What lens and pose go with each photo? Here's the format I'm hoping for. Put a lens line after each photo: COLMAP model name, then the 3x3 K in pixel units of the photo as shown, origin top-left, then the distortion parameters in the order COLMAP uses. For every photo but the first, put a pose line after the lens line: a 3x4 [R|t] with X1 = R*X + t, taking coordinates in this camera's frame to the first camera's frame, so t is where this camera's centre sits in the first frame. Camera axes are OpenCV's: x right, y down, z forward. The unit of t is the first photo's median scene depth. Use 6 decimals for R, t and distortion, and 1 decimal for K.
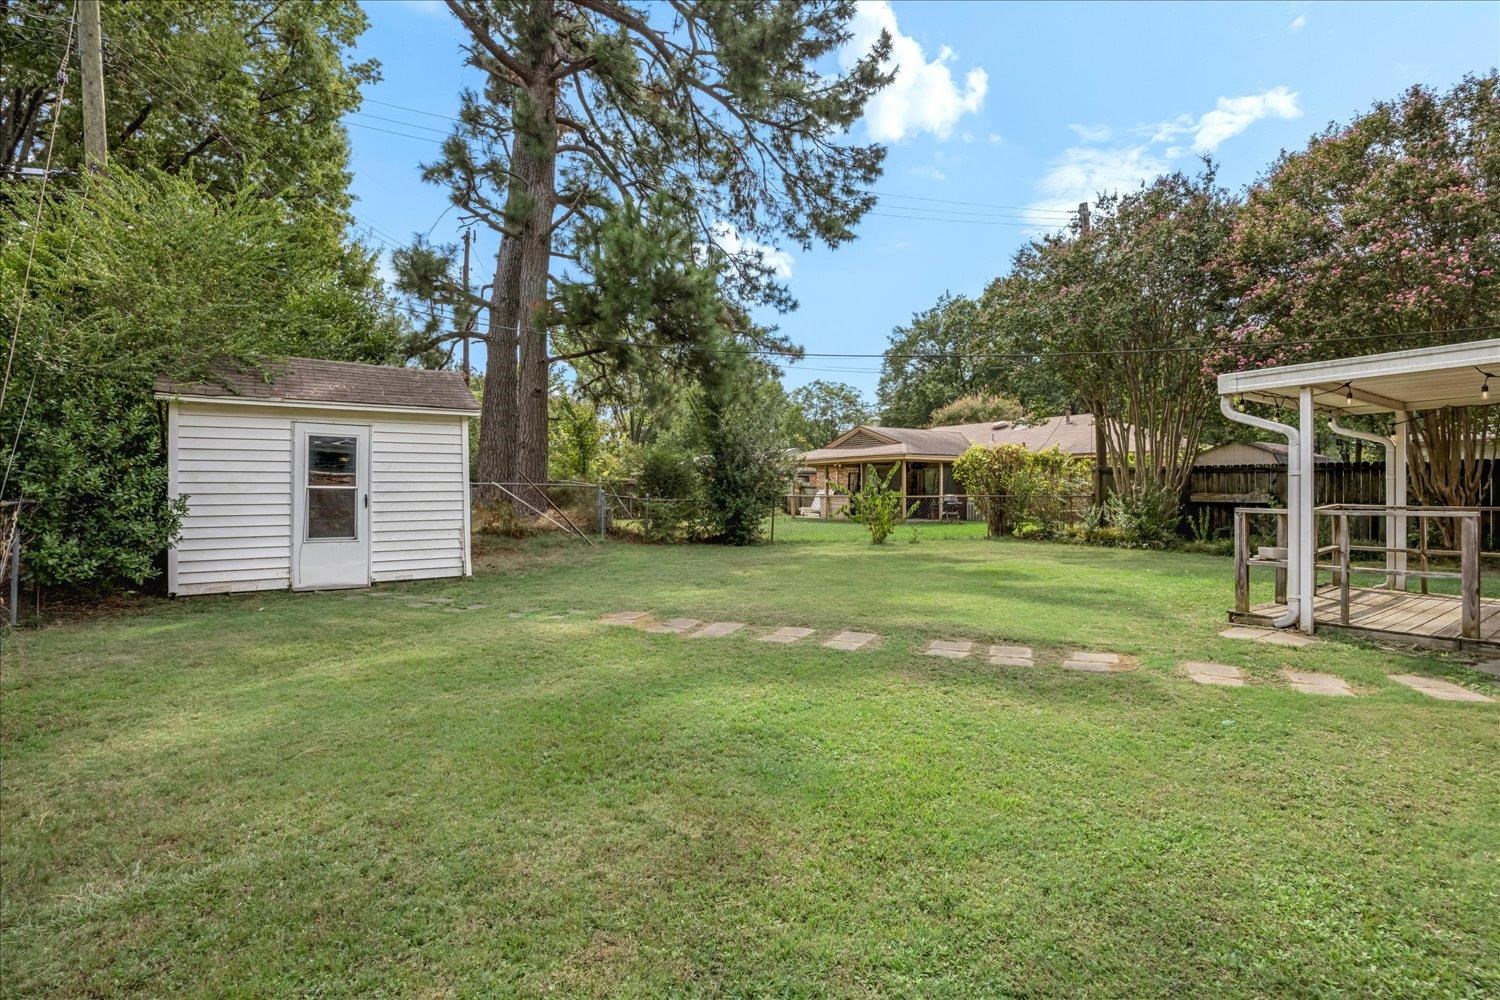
lens RADIAL K [[710.1, 0, 750.3], [0, 710.1, 488.5], [0, 0, 1]] dist [-0.008259, -0.001698]
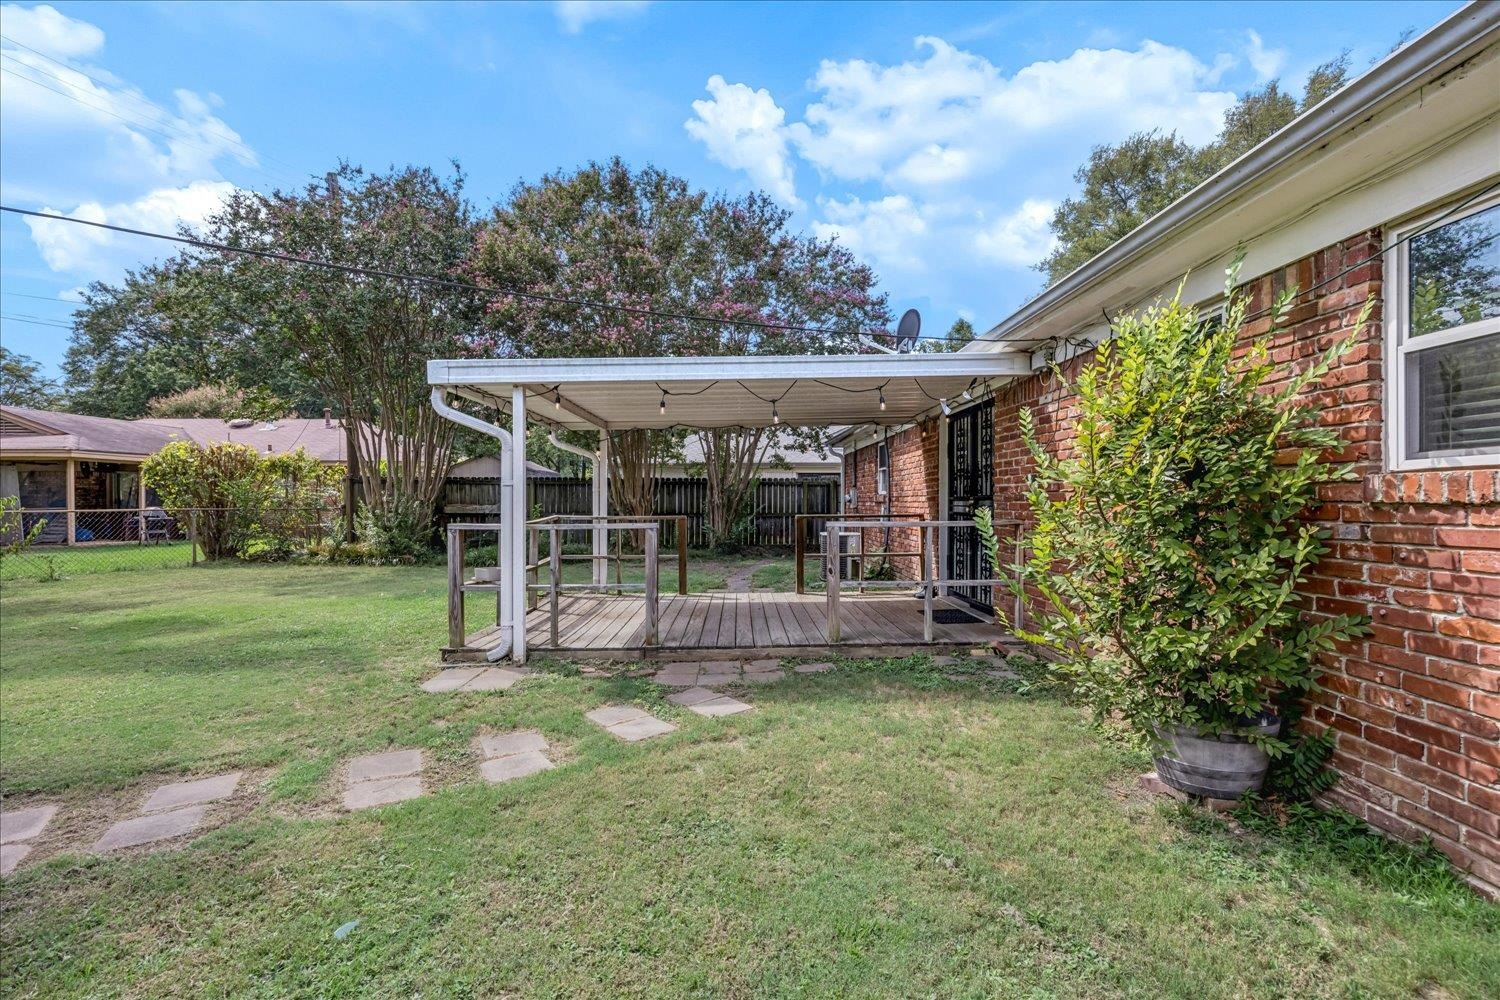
lens RADIAL K [[654.2, 0, 750.0], [0, 654.2, 500.0], [0, 0, 1]] dist [-0.003289, -0.000337]
pose [[0.575769, 0.001177, 0.817612, 0.137716], [-0.002220, 0.999998, 0.000123, -0.000762], [-0.817610, -0.001886, 0.575770, 0.140630]]
